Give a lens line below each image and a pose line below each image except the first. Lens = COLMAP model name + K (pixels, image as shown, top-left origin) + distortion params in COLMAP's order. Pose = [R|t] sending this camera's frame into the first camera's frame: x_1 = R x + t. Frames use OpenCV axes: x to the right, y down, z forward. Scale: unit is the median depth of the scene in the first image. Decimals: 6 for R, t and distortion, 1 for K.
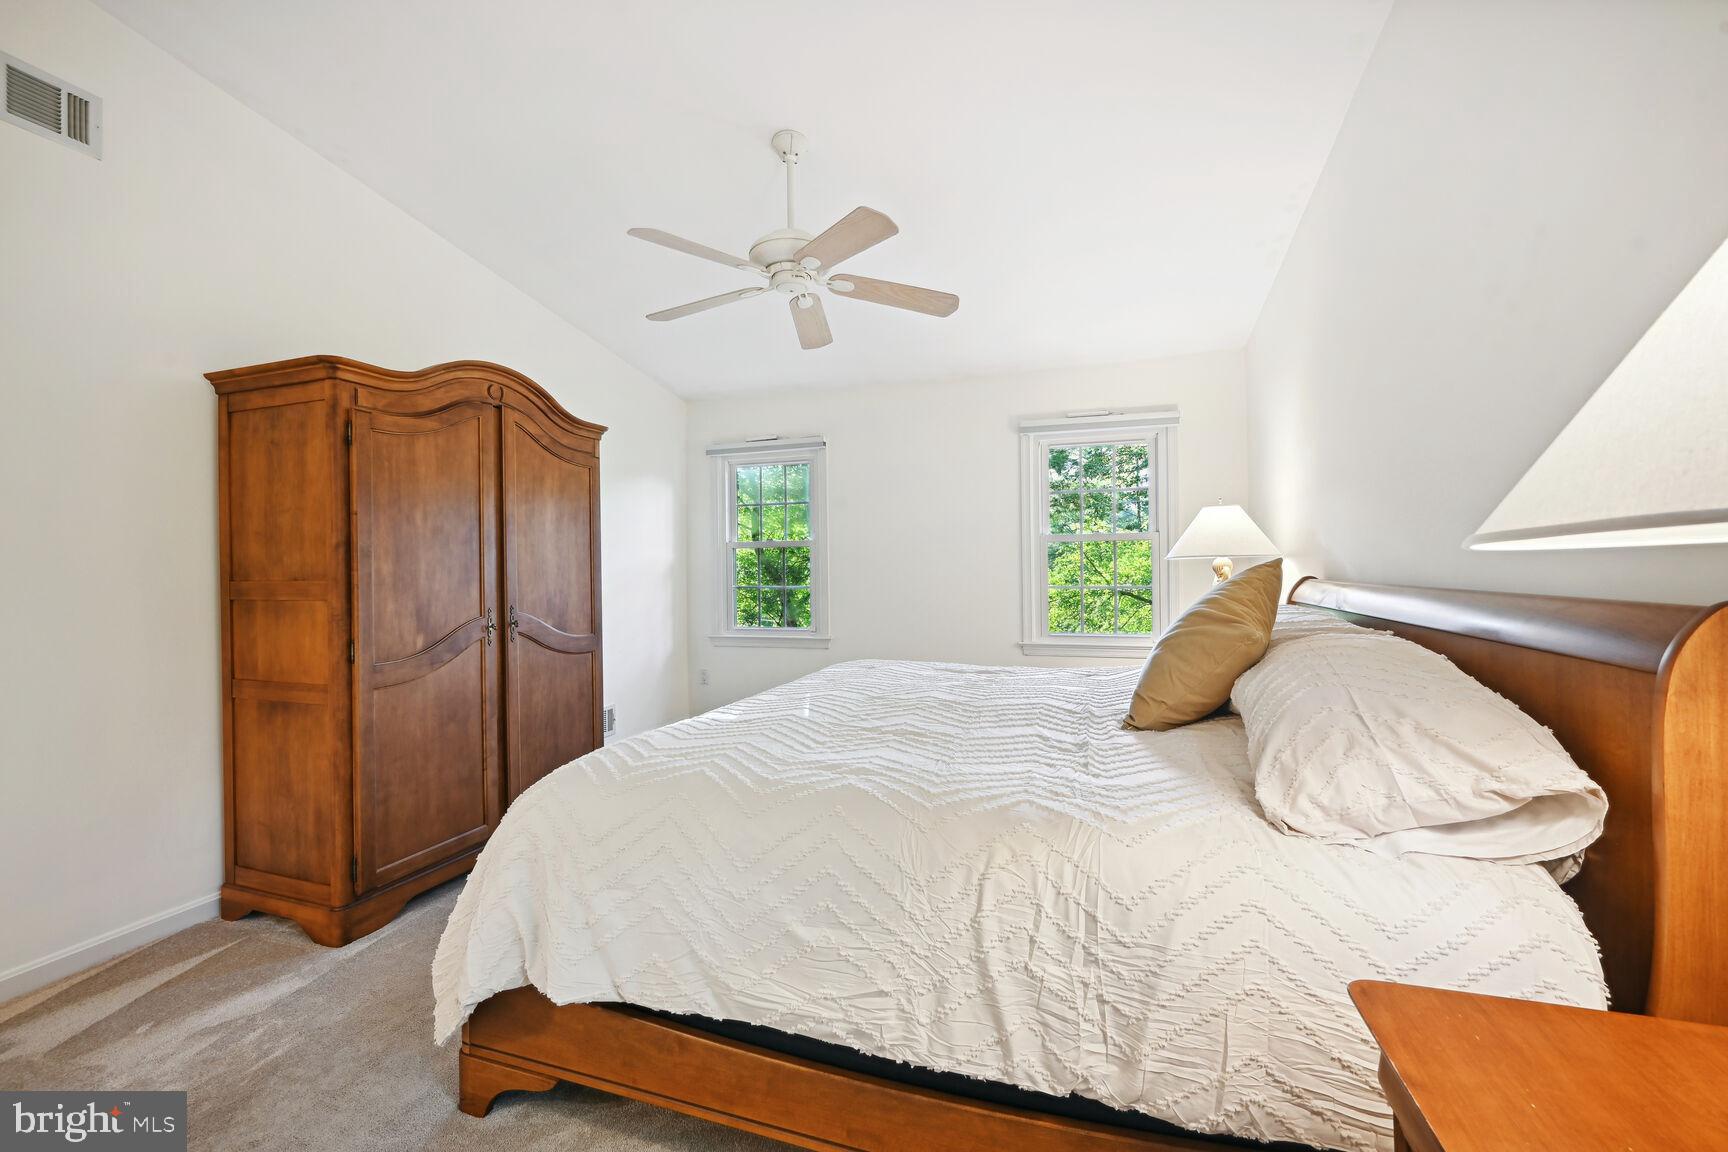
lens RADIAL K [[702.8, 0, 864.6], [0, 702.8, 572.0], [0, 0, 1]] dist [-0.006809, 0.001456]
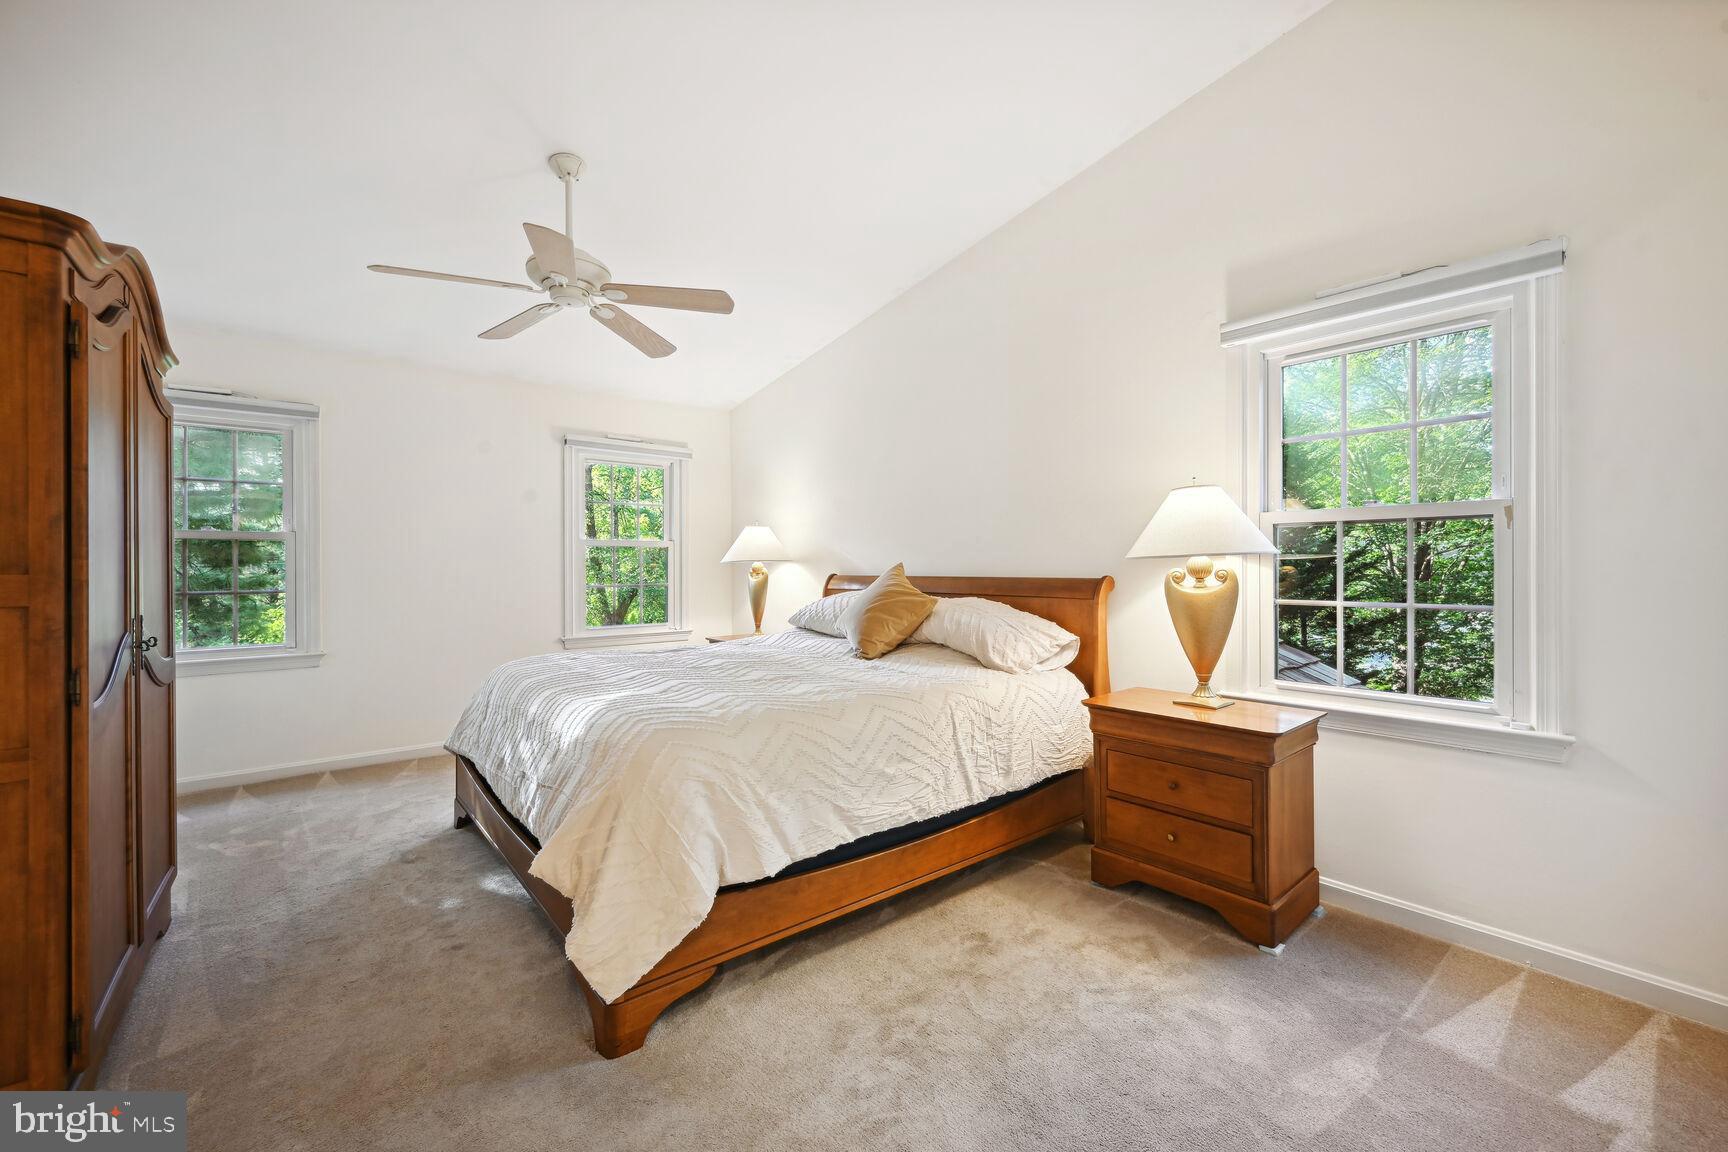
lens RADIAL K [[702.8, 0, 867.0], [0, 702.8, 576.7], [0, 0, 1]] dist [-0.006809, 0.001456]
pose [[0.529827, -0.000548, 0.848106, -1.096065], [0.002369, 0.999997, -0.000834, 0.020884], [-0.848102, 0.002451, 0.529827, 0.079154]]
